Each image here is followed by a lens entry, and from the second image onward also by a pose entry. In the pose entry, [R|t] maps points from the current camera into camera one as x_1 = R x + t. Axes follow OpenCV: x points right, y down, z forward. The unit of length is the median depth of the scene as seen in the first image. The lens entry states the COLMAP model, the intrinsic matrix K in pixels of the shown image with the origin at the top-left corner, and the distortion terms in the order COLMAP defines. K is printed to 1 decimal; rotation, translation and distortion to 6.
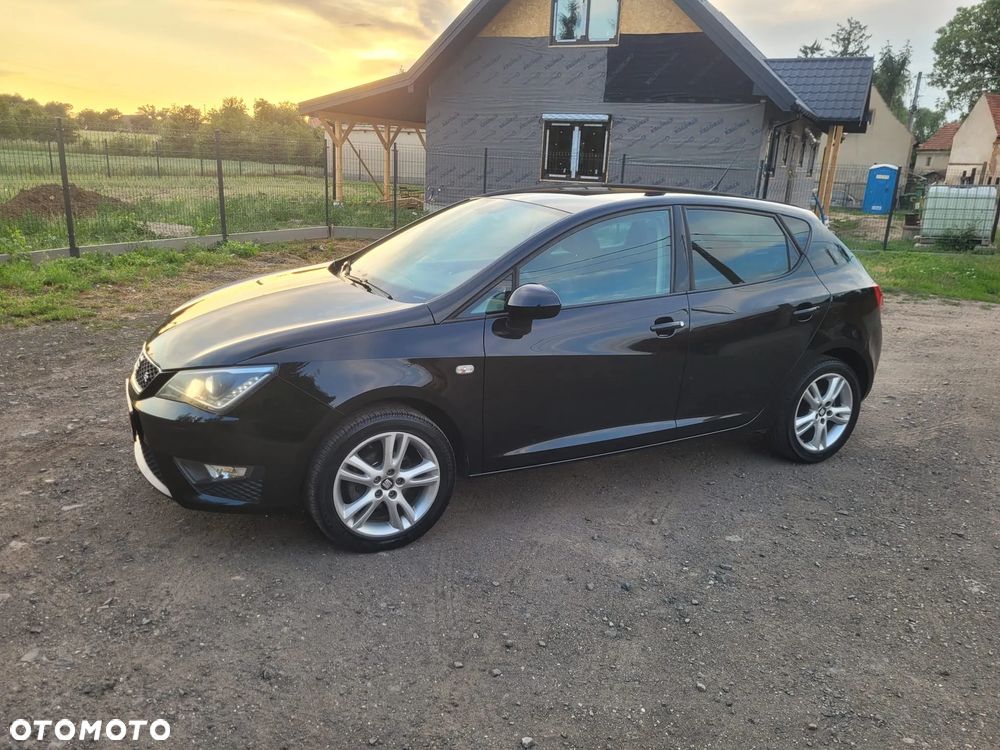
lens RADIAL K [[751.6, 0, 502.6], [0, 751.6, 367.2], [0, 0, 1]] dist [0.059881, -0.048729]
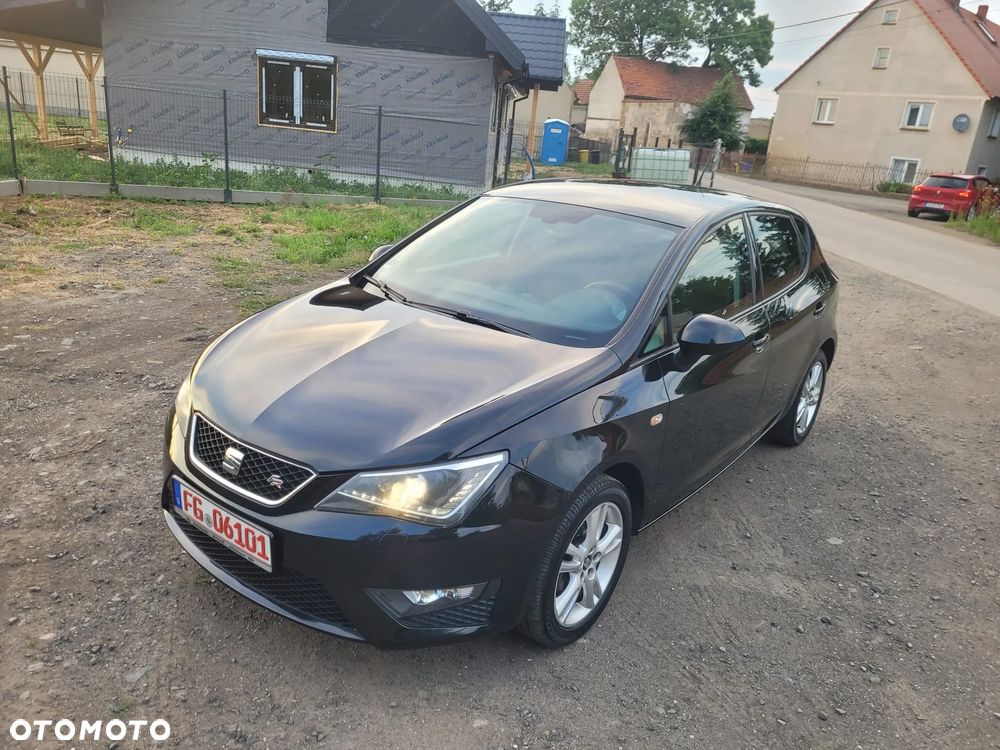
lens RADIAL K [[751.6, 0, 497.8], [0, 751.6, 373.6], [0, 0, 1]] dist [0.059881, -0.048729]
pose [[0.909156, -0.097822, 0.404804, -0.091209], [0.063903, 0.993279, 0.096510, -0.023626], [-0.411524, -0.061874, 0.909296, 0.043545]]
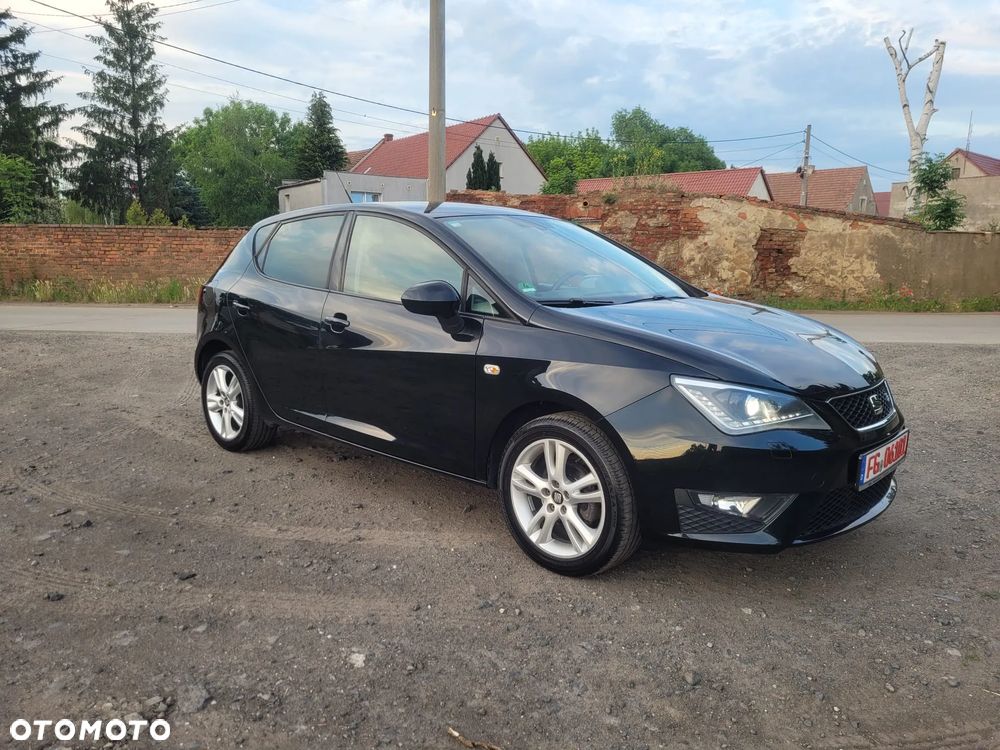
lens RADIAL K [[751.6, 0, 497.0], [0, 751.6, 369.4], [0, 0, 1]] dist [0.059881, -0.048729]
pose [[-0.333835, -0.192740, 0.922716, -0.191517], [0.226635, 0.933748, 0.277040, -0.063899], [-0.914981, 0.301606, -0.268036, 0.275123]]
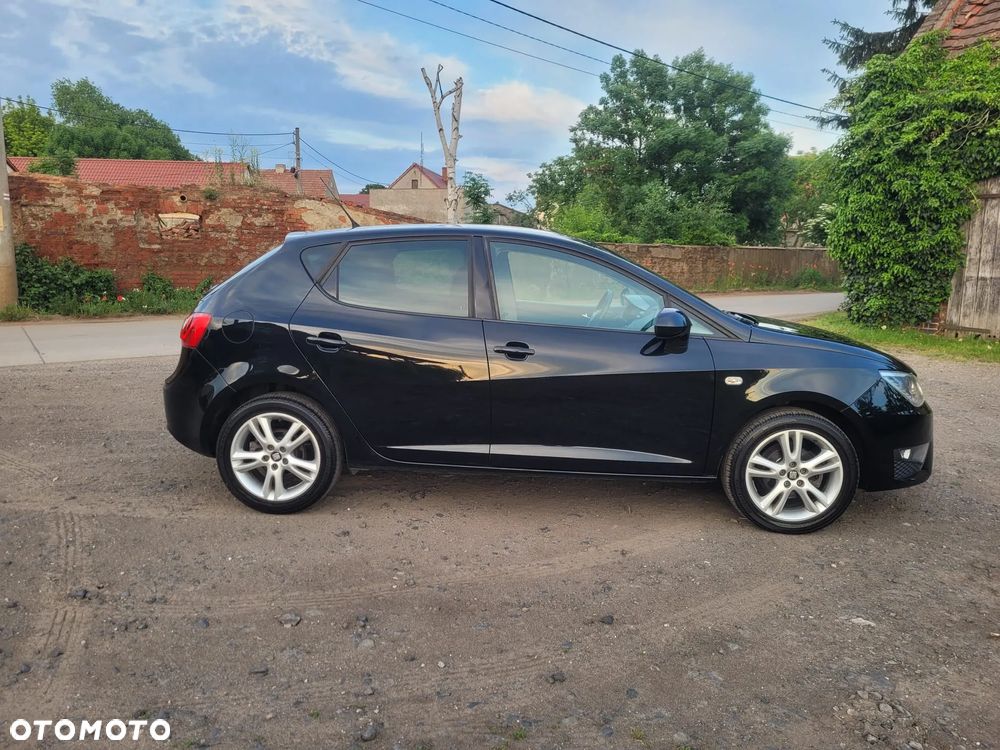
lens RADIAL K [[751.6, 0, 504.6], [0, 751.6, 375.2], [0, 0, 1]] dist [0.059881, -0.048729]
pose [[-0.859561, -0.141898, 0.490937, -0.091644], [0.078711, 0.912452, 0.401542, -0.101719], [-0.504934, 0.383792, -0.773140, 0.406152]]
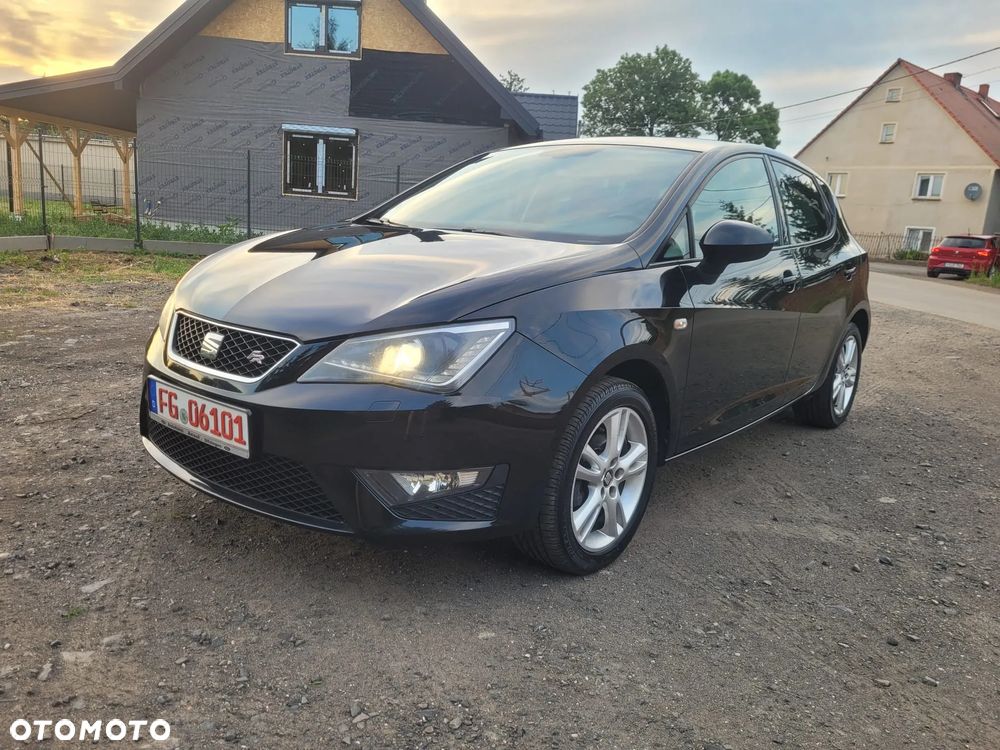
lens RADIAL K [[751.6, 0, 496.6], [0, 751.6, 362.8], [0, 0, 1]] dist [0.059881, -0.048729]
pose [[0.919497, -0.058535, 0.388715, -0.086937], [0.076530, 0.996586, -0.030959, 0.008612], [-0.385576, 0.058215, 0.920838, 0.053475]]
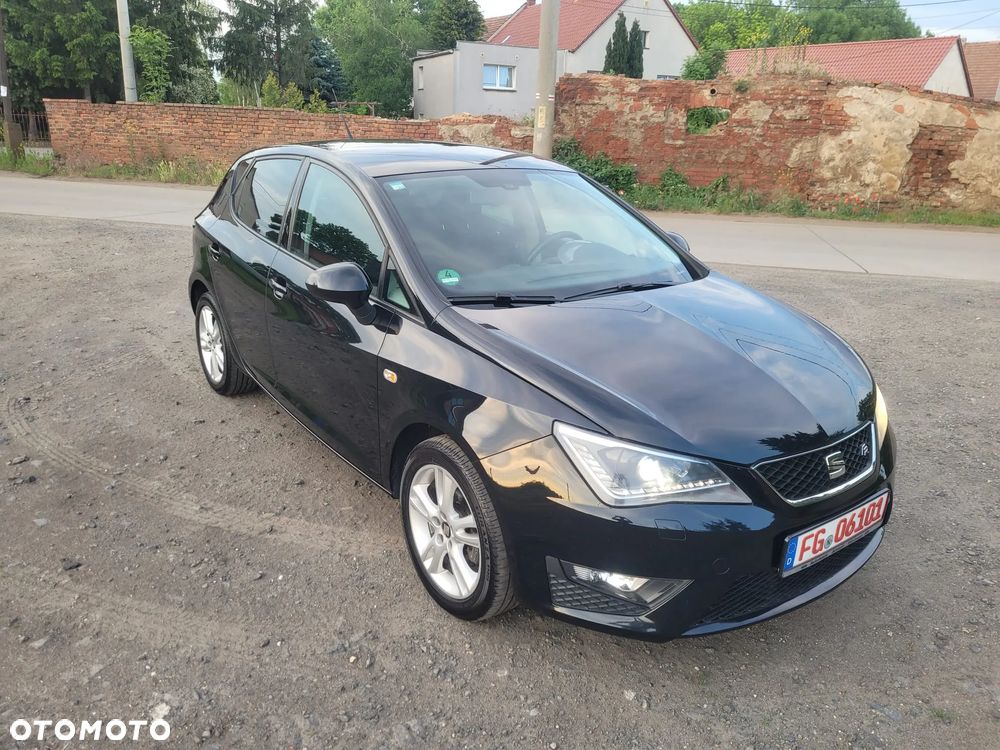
lens RADIAL K [[751.6, 0, 503.1], [0, 751.6, 371.5], [0, 0, 1]] dist [0.059881, -0.048729]
pose [[-0.156550, -0.356817, 0.920964, -0.176134], [0.223863, 0.895374, 0.384956, -0.069578], [-0.961965, 0.266435, -0.060293, 0.223316]]
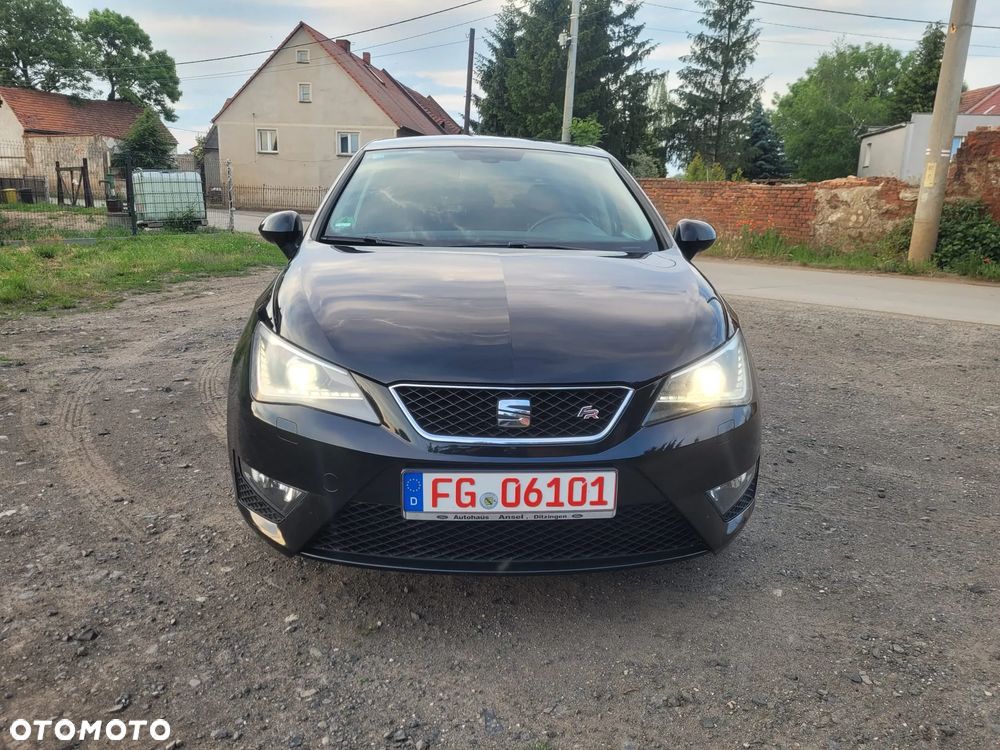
lens RADIAL K [[751.6, 0, 503.7], [0, 751.6, 363.8], [0, 0, 1]] dist [0.059881, -0.048729]
pose [[0.406147, -0.231076, 0.884109, -0.167241], [0.230833, 0.962067, 0.145410, -0.021129], [-0.884172, 0.145024, 0.444081, 0.128056]]
